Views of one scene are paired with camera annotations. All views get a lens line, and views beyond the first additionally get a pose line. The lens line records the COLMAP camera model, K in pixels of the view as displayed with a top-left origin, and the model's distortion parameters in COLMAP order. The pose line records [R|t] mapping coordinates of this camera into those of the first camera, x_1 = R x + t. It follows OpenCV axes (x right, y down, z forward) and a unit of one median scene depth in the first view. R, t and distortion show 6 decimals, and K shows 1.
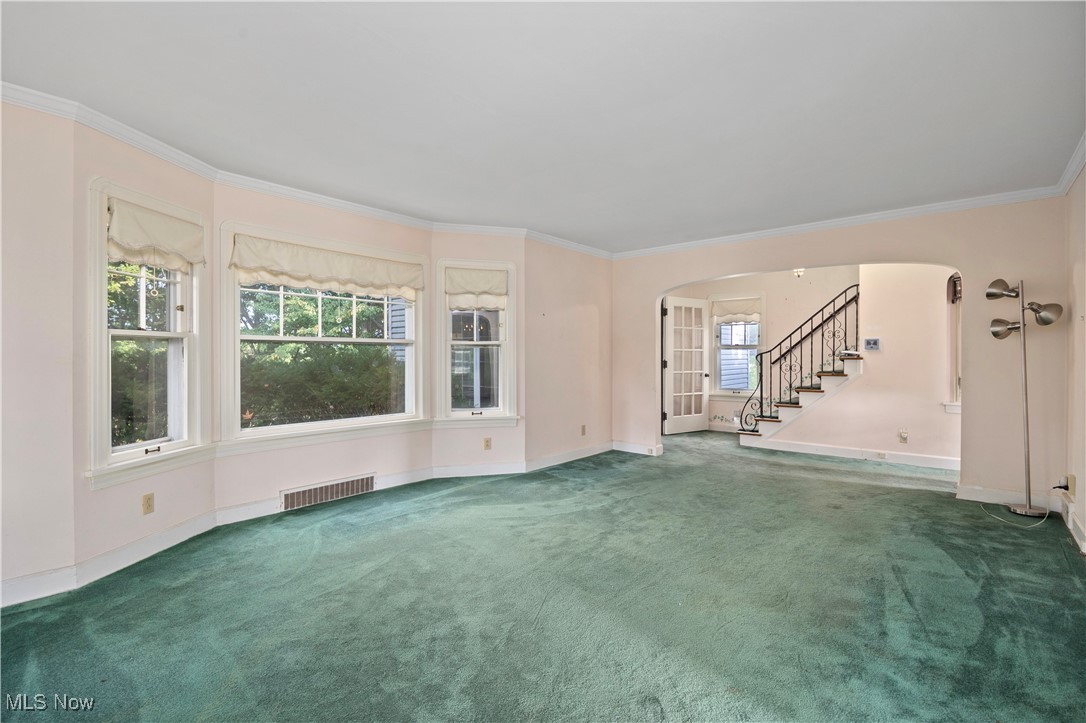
lens RADIAL K [[484.0, 0, 544.3], [0, 484.0, 357.8], [0, 0, 1]] dist [-0.019184, 0.000660]
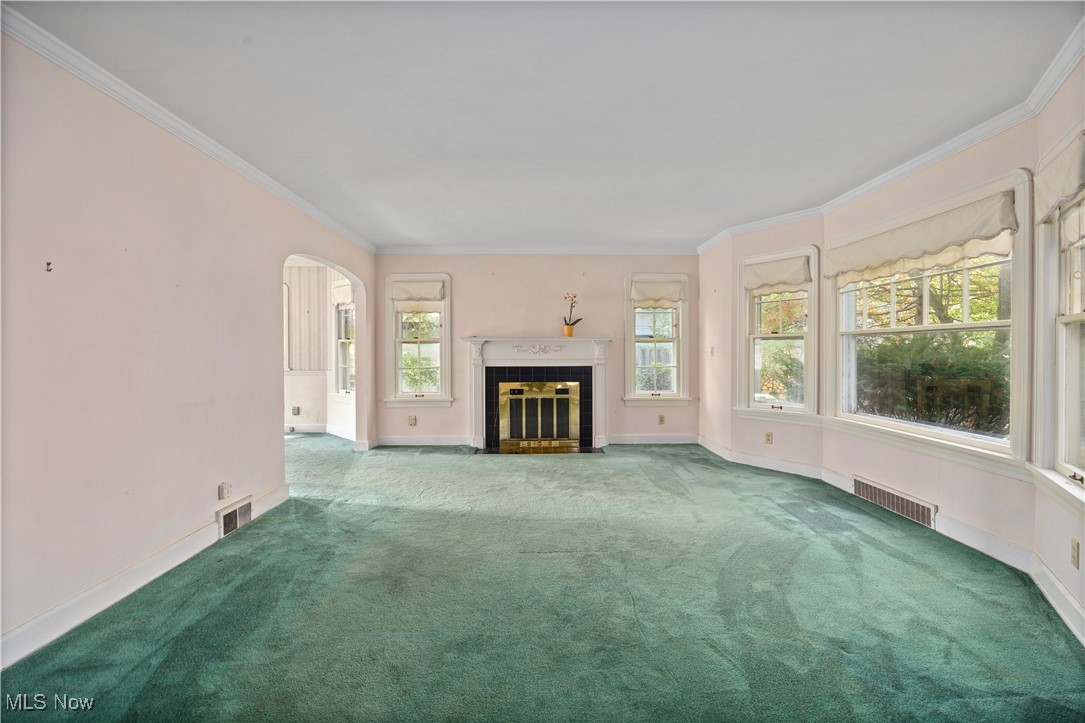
lens RADIAL K [[483.5, 0, 543.8], [0, 483.5, 357.8], [0, 0, 1]] dist [-0.019184, 0.000660]
pose [[-0.750781, 0.013298, -0.660417, 0.650296], [0.001802, 0.999835, 0.018083, -0.004531], [0.660549, 0.012386, -0.750681, 1.286466]]
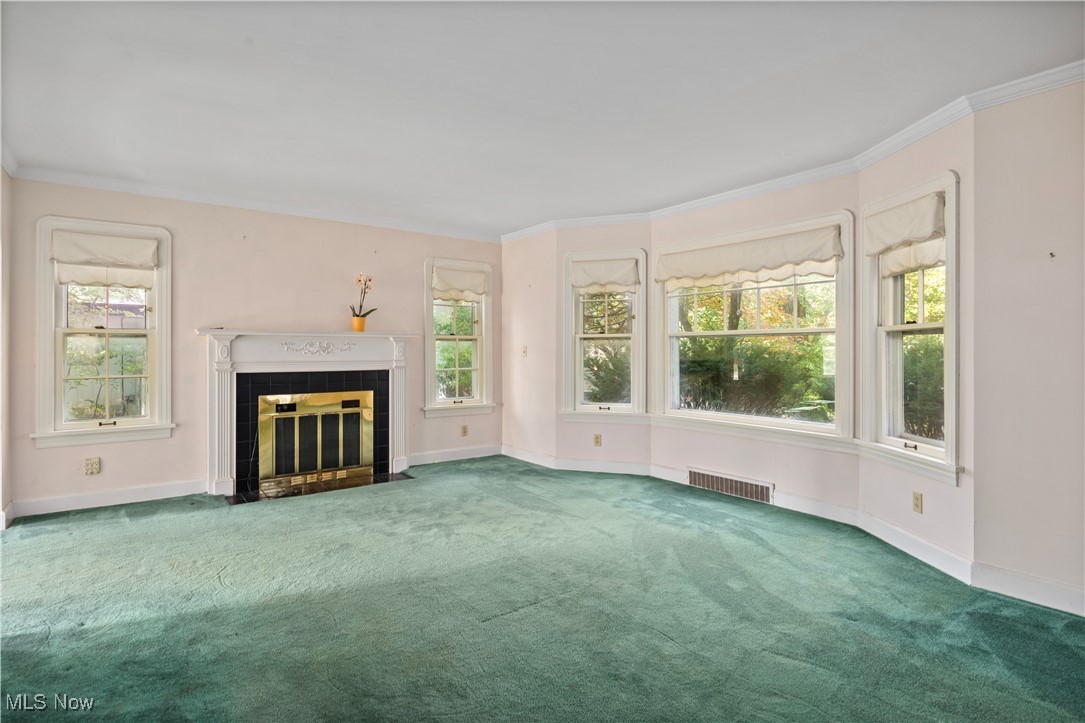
lens RADIAL K [[557.9, 0, 547.2], [0, 557.9, 348.0], [0, 0, 1]] dist [-0.006936, 0.000418]
pose [[-0.216093, -0.002760, -0.976369, 0.799508], [-0.004493, 0.999988, -0.001833, -0.003605], [0.976362, 0.003991, -0.216103, 0.917227]]
